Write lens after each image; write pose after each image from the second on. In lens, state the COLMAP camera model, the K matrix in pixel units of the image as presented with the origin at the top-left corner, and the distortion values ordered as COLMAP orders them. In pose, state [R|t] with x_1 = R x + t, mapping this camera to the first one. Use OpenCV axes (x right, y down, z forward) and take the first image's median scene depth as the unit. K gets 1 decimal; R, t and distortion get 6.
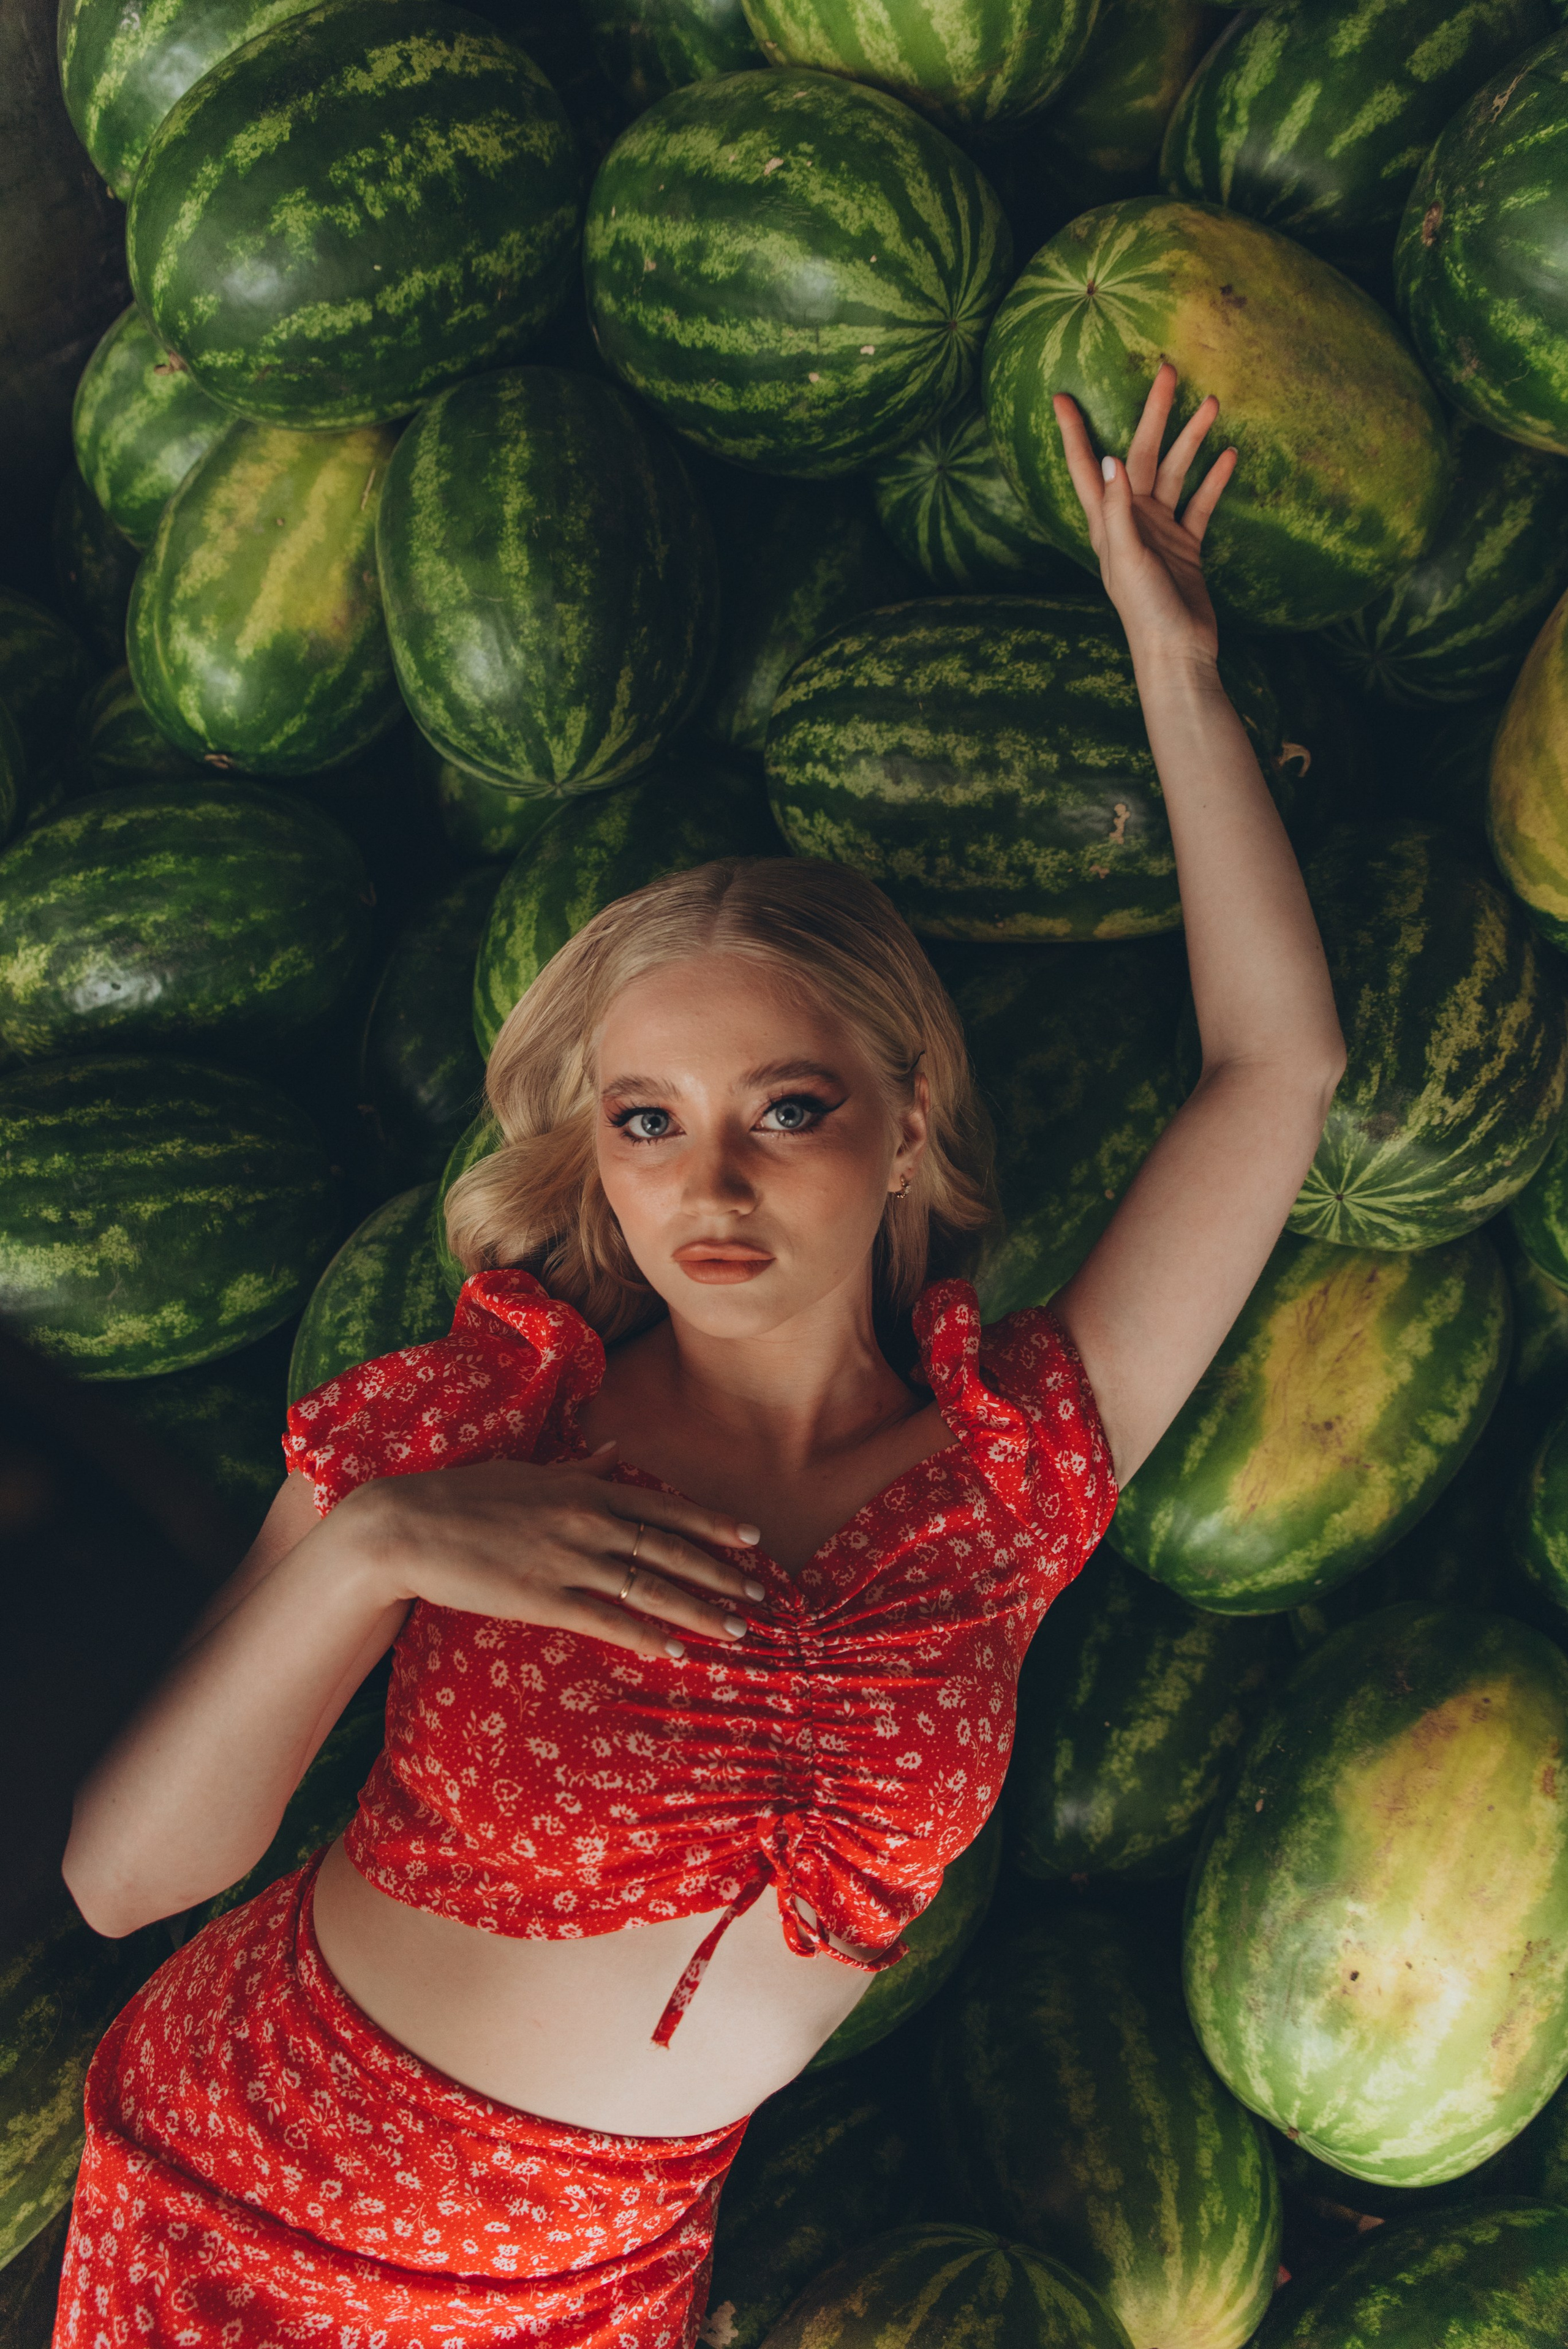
lens RADIAL K [[1610.3, 0, 799.2], [0, 1610.3, 1192.8], [0, 0, 1]] dist [-0.118874, 0.082240]
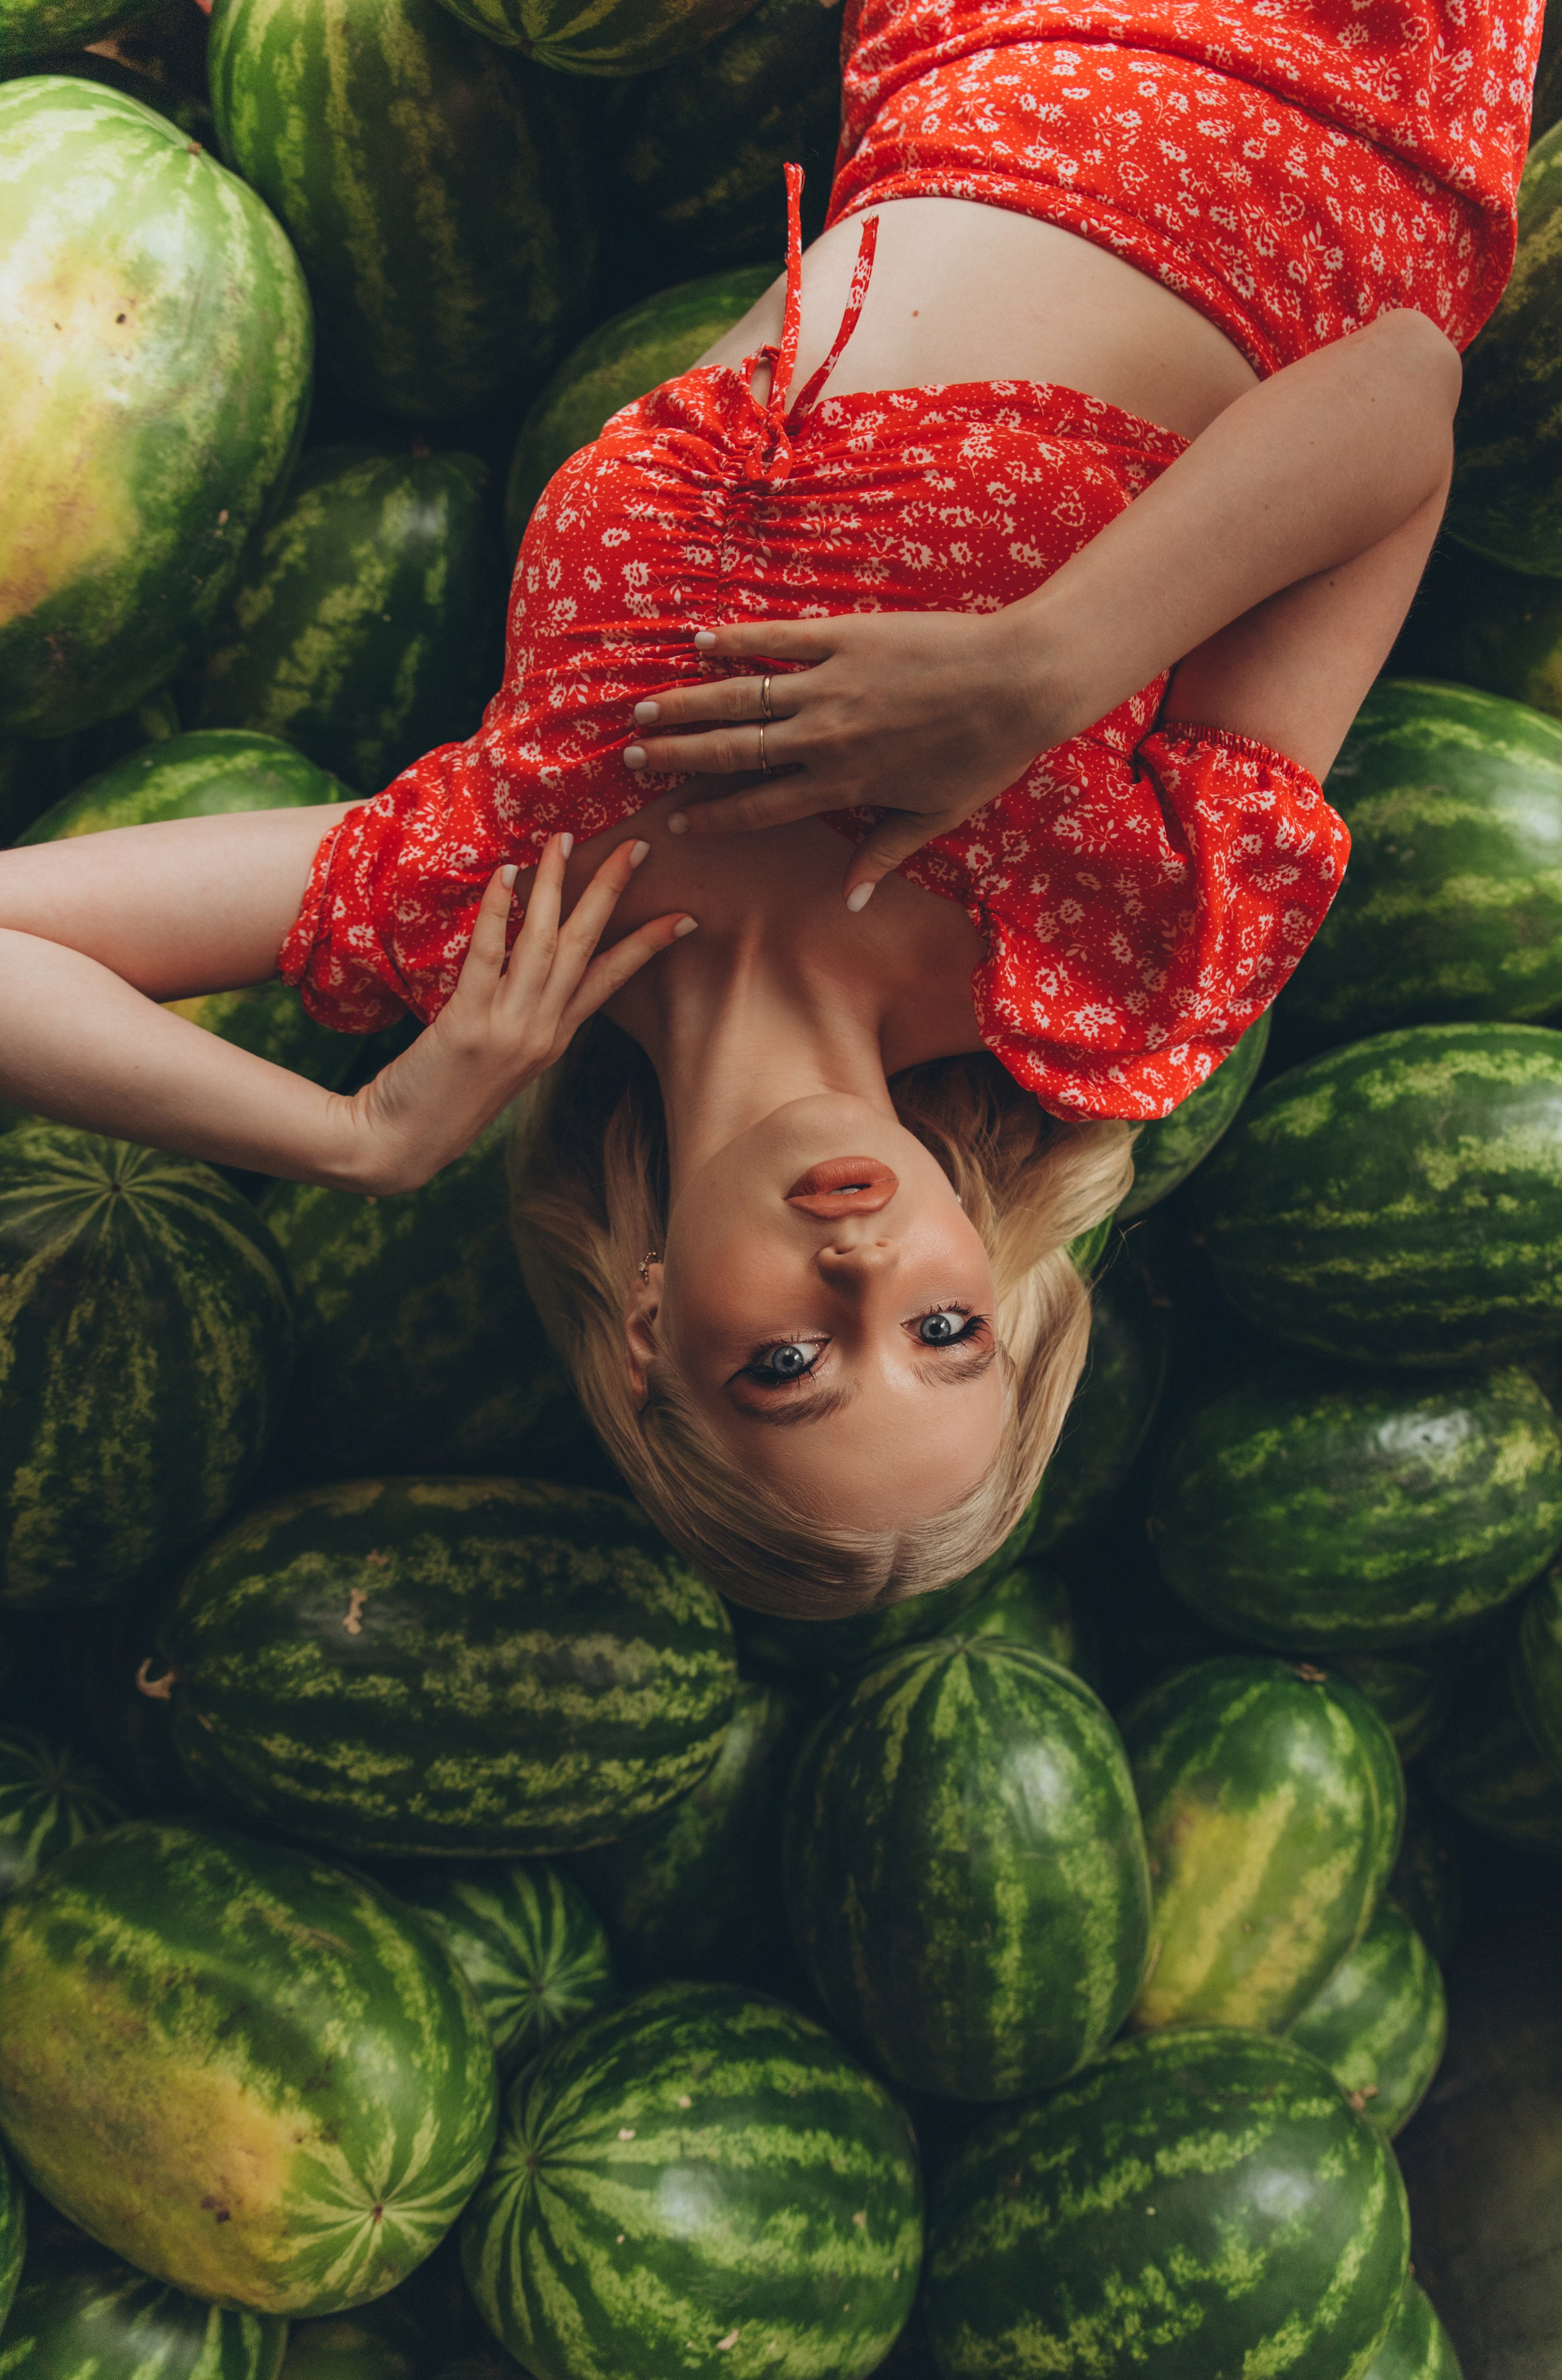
lens RADIAL K [[1631.4, 0, 774.3], [0, 1631.4, 1173.9], [0, 0, 1]] dist [-0.118874, 0.082240]
pose [[-0.997239, -0.022230, -0.070852, 0.033533], [0.021798, -0.999739, 0.006875, 0.014505], [-0.070987, 0.005312, 0.997463, 0.073119]]
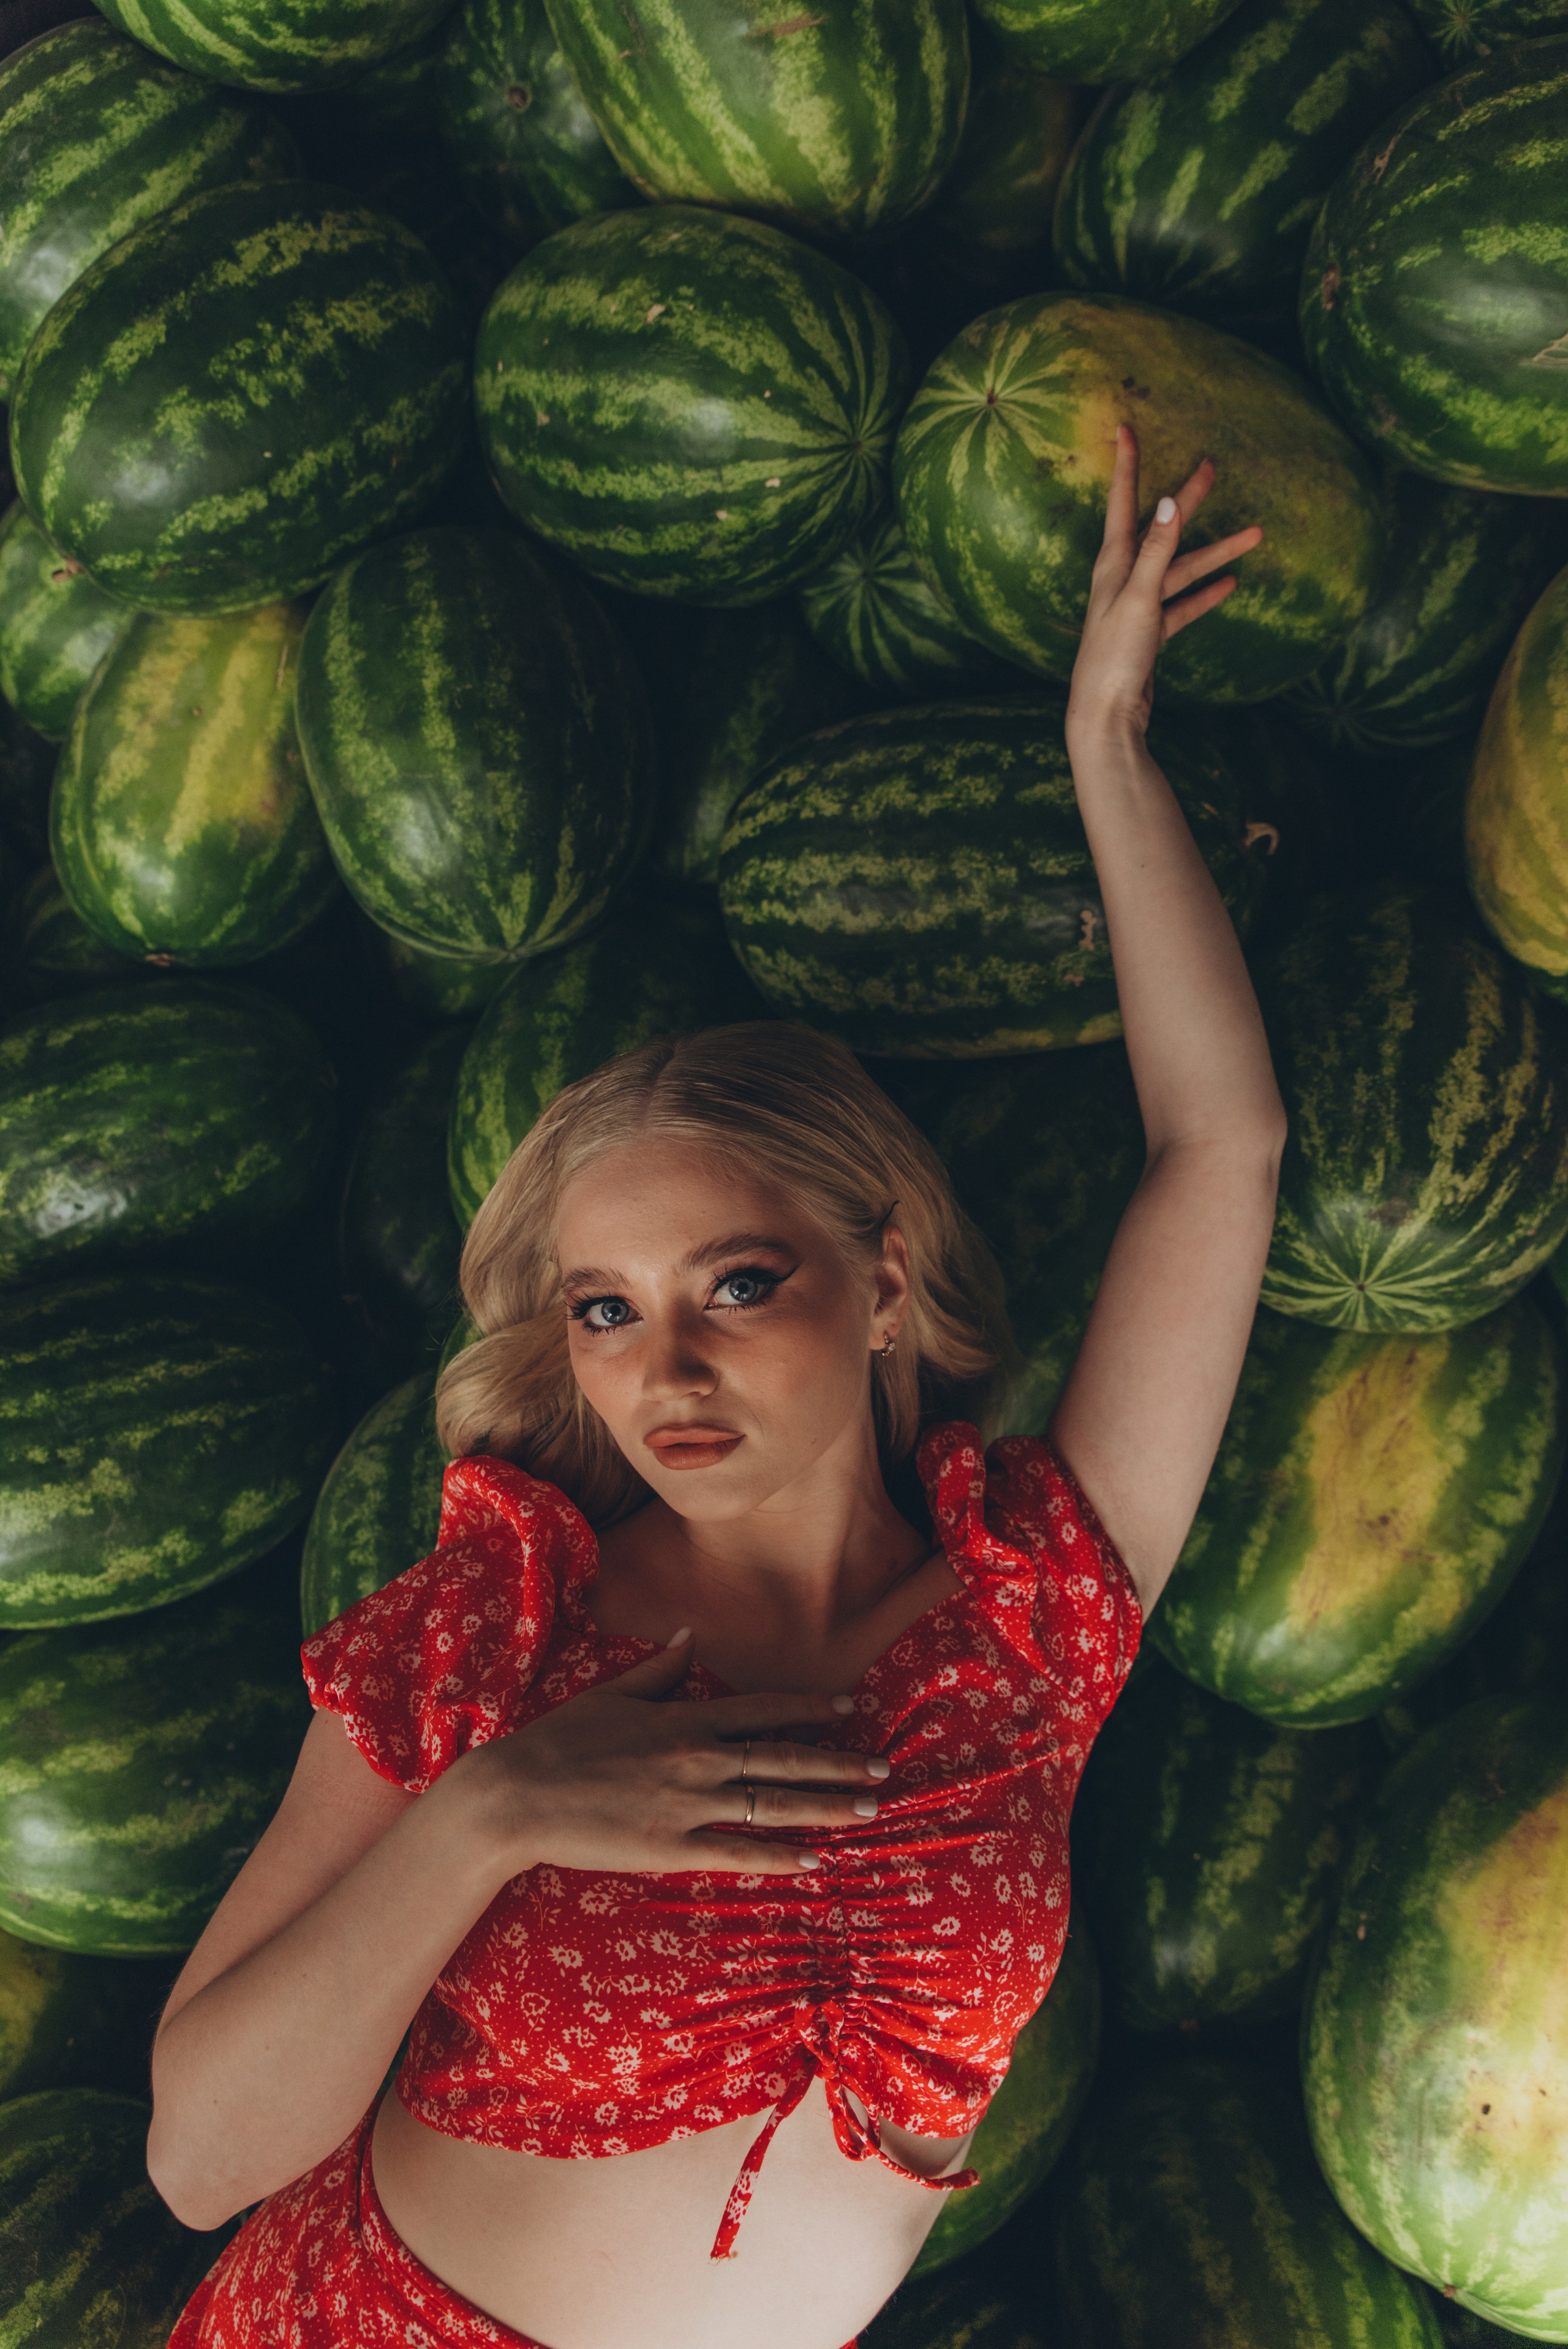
lens RADIAL K [[1751.3, 0, 801.8], [0, 1751.3, 1194.3], [0, 0, 1]] dist [-0.097265, 0.086912]
pose [[0.993130, -0.116738, -0.008074, 0.017331], [0.116234, 0.992102, -0.047145, -0.041304], [0.013514, 0.045883, 0.998855, -0.055363]]
